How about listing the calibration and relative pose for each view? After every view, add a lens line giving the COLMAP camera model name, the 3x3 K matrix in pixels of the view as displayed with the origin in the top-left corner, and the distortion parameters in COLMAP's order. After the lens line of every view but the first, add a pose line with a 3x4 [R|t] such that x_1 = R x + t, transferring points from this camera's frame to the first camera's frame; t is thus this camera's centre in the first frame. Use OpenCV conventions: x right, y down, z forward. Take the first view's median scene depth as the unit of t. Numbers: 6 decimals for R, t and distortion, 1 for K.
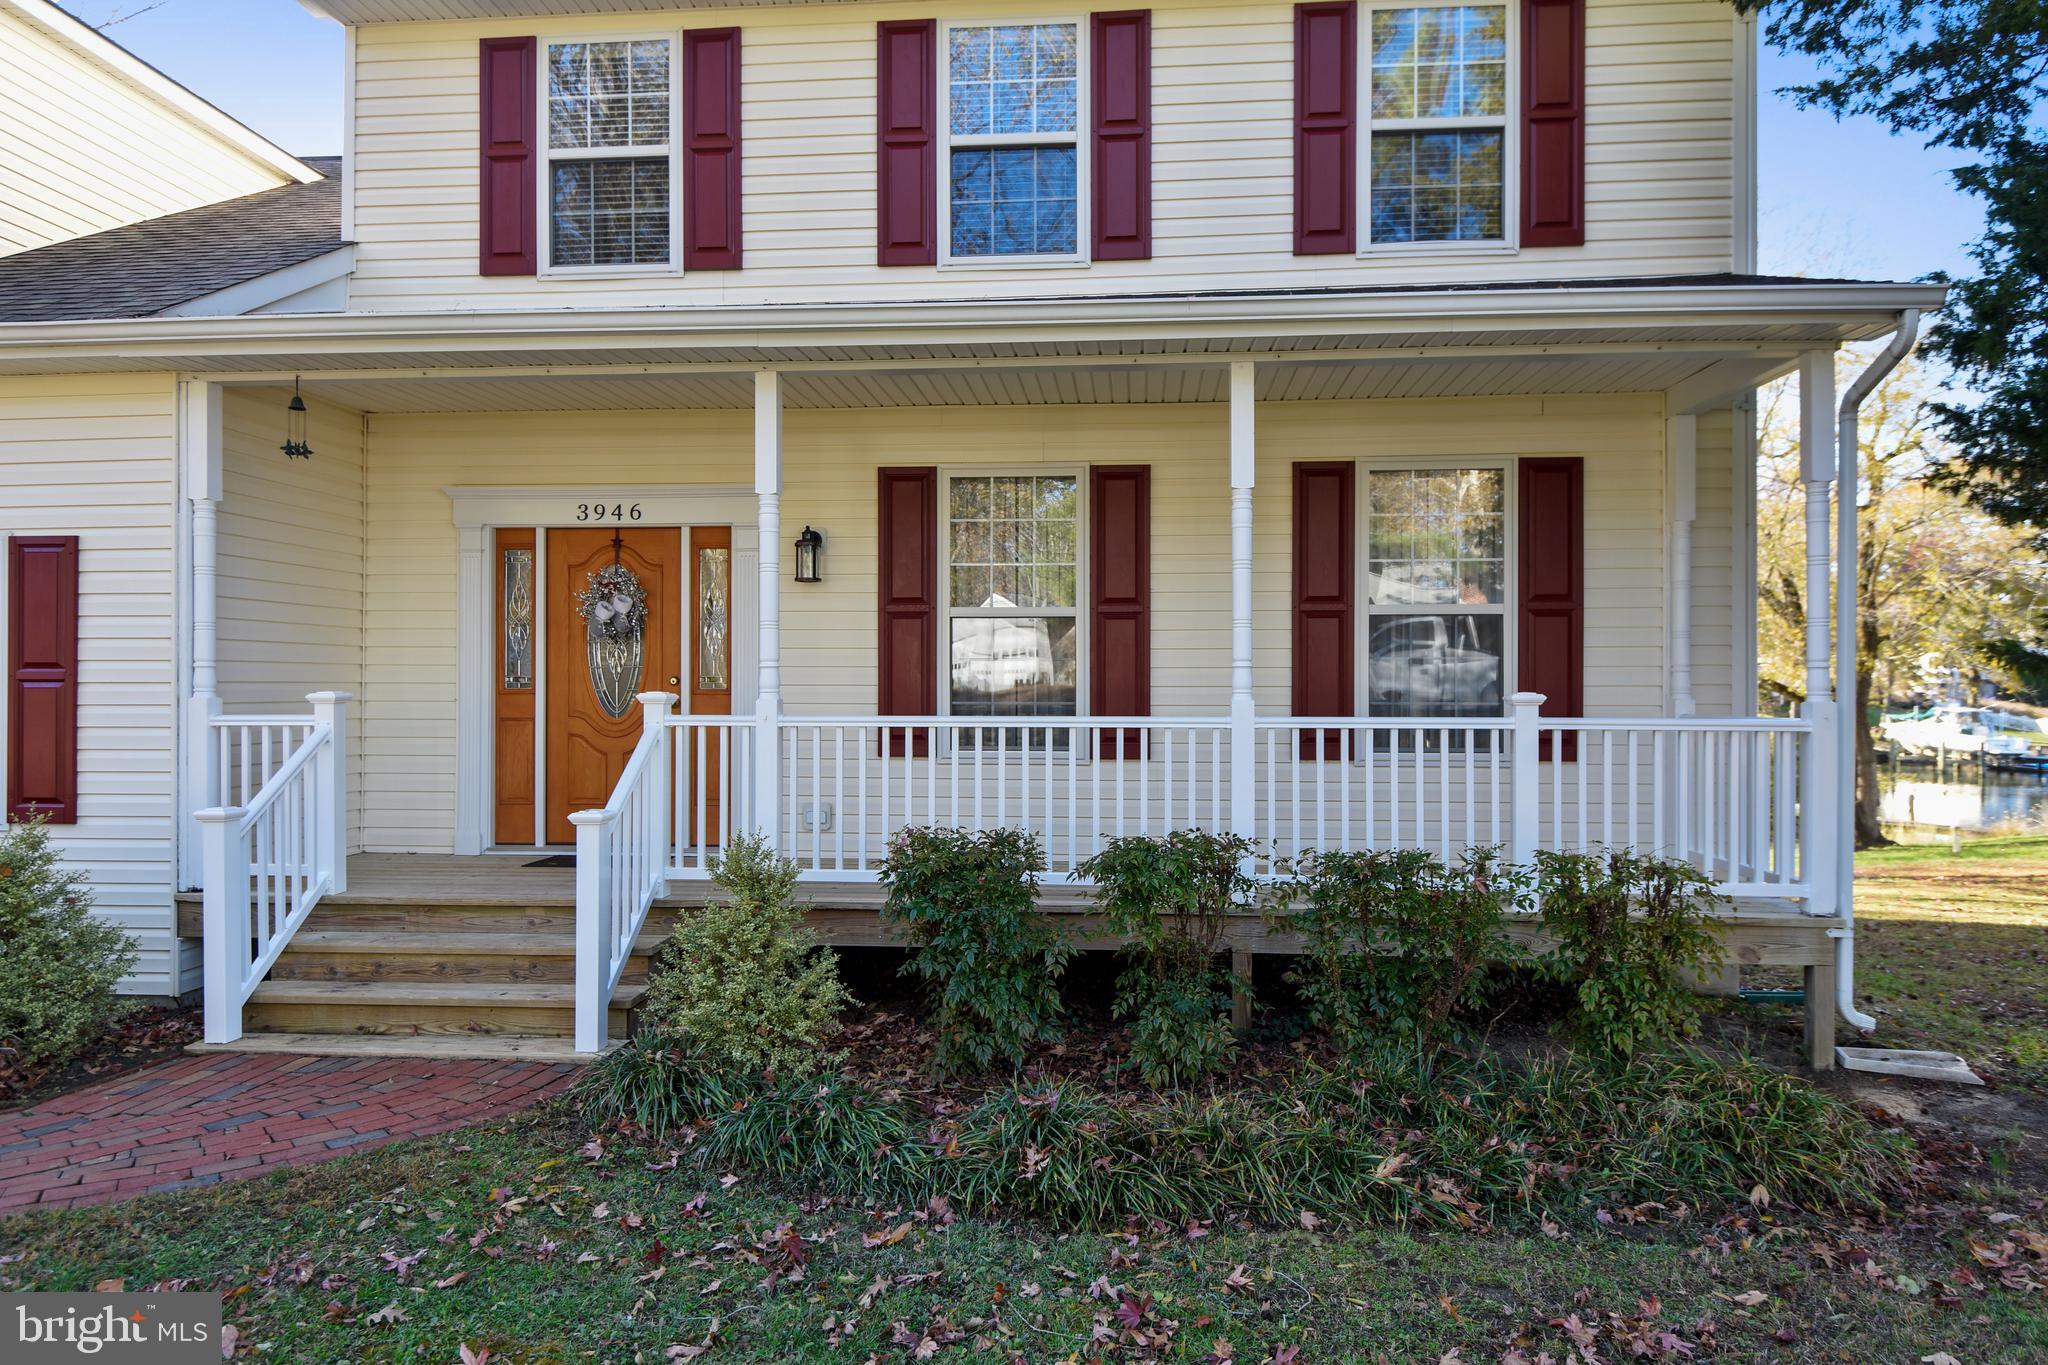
lens RADIAL K [[1233.0, 0, 1021.5], [0, 1233.0, 684.9], [0, 0, 1]] dist [0.018320, -0.002121]
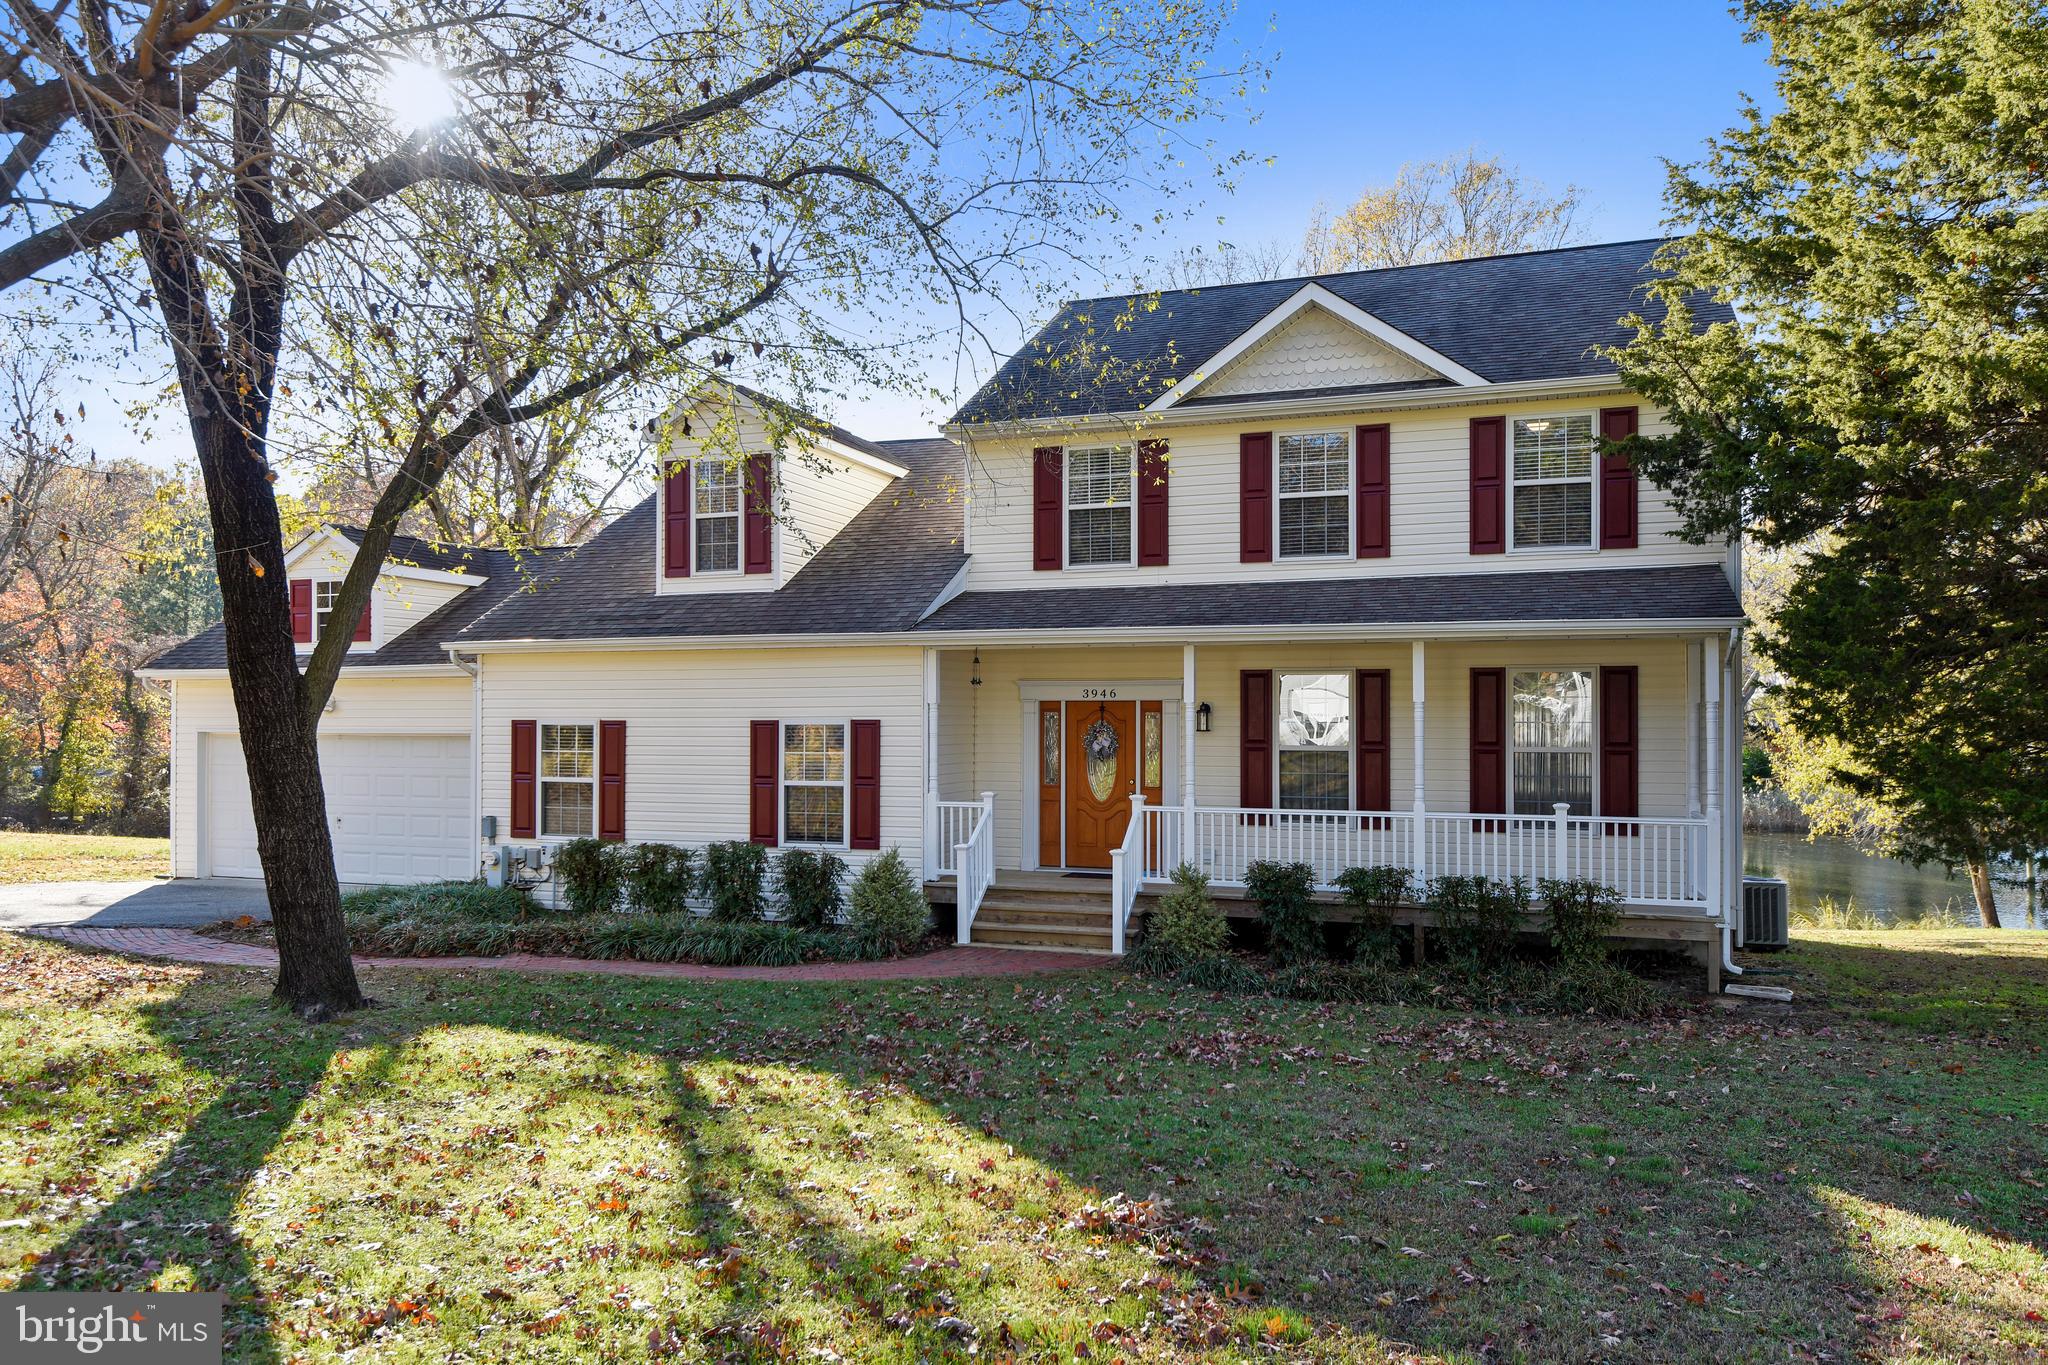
lens RADIAL K [[1512.3, 0, 1026.4], [0, 1512.3, 691.3], [0, 0, 1]] dist [0.035936, -0.000635]
pose [[0.969507, -0.002122, -0.245056, 0.156420], [-0.000190, 0.999956, -0.009411, -0.145545], [0.245065, 0.009171, 0.969463, -1.554317]]
